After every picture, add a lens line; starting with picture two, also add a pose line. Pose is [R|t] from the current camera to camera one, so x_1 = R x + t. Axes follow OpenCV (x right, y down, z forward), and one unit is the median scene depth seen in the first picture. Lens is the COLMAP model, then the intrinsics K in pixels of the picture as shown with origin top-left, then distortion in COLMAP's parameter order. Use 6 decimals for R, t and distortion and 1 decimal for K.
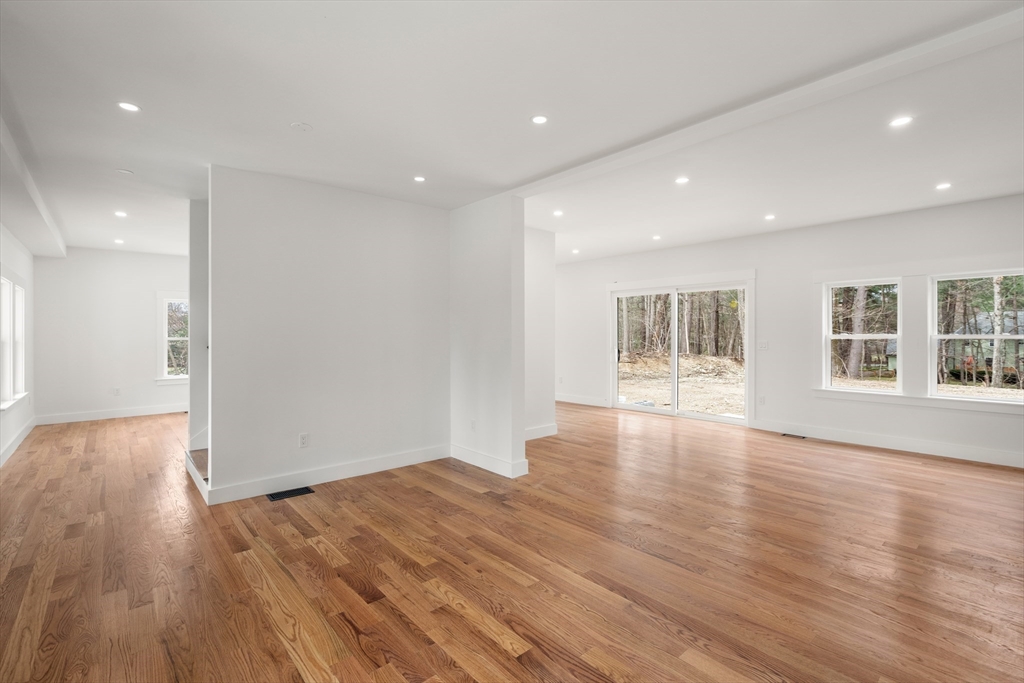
lens RADIAL K [[460.4, 0, 512.1], [0, 460.4, 335.4], [0, 0, 1]] dist [0.000842, 0.000393]
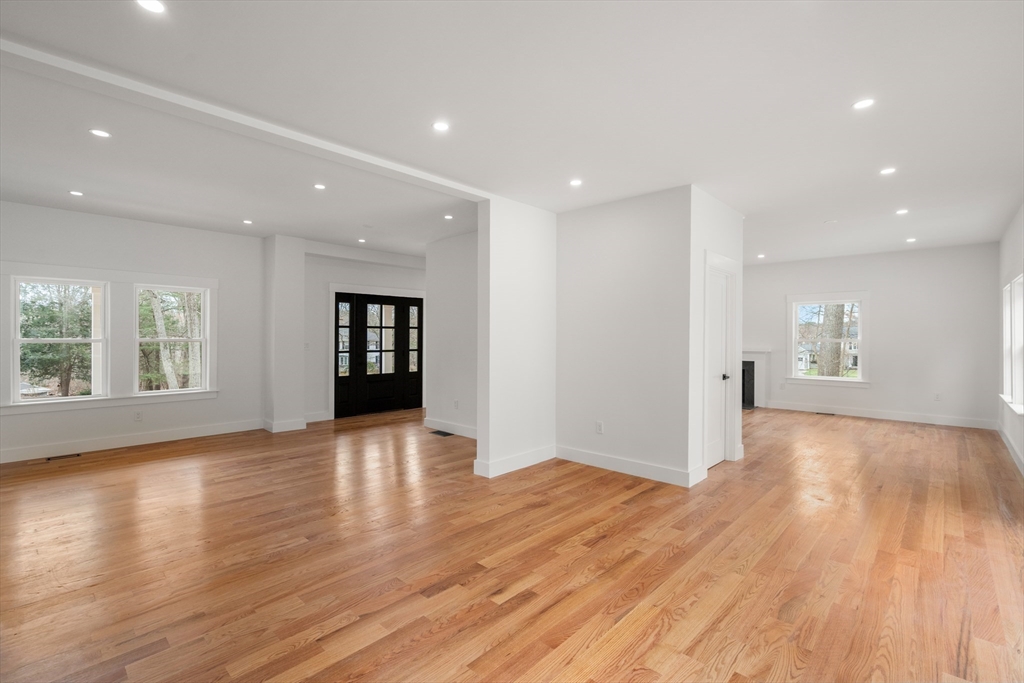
lens RADIAL K [[460.4, 0, 511.8], [0, 460.4, 339.2], [0, 0, 1]] dist [0.000842, 0.000393]
pose [[0.089854, 0.002727, -0.995951, 1.063555], [-0.003522, 0.999991, 0.002420, 0.002506], [0.995949, 0.003291, 0.089863, 1.006344]]
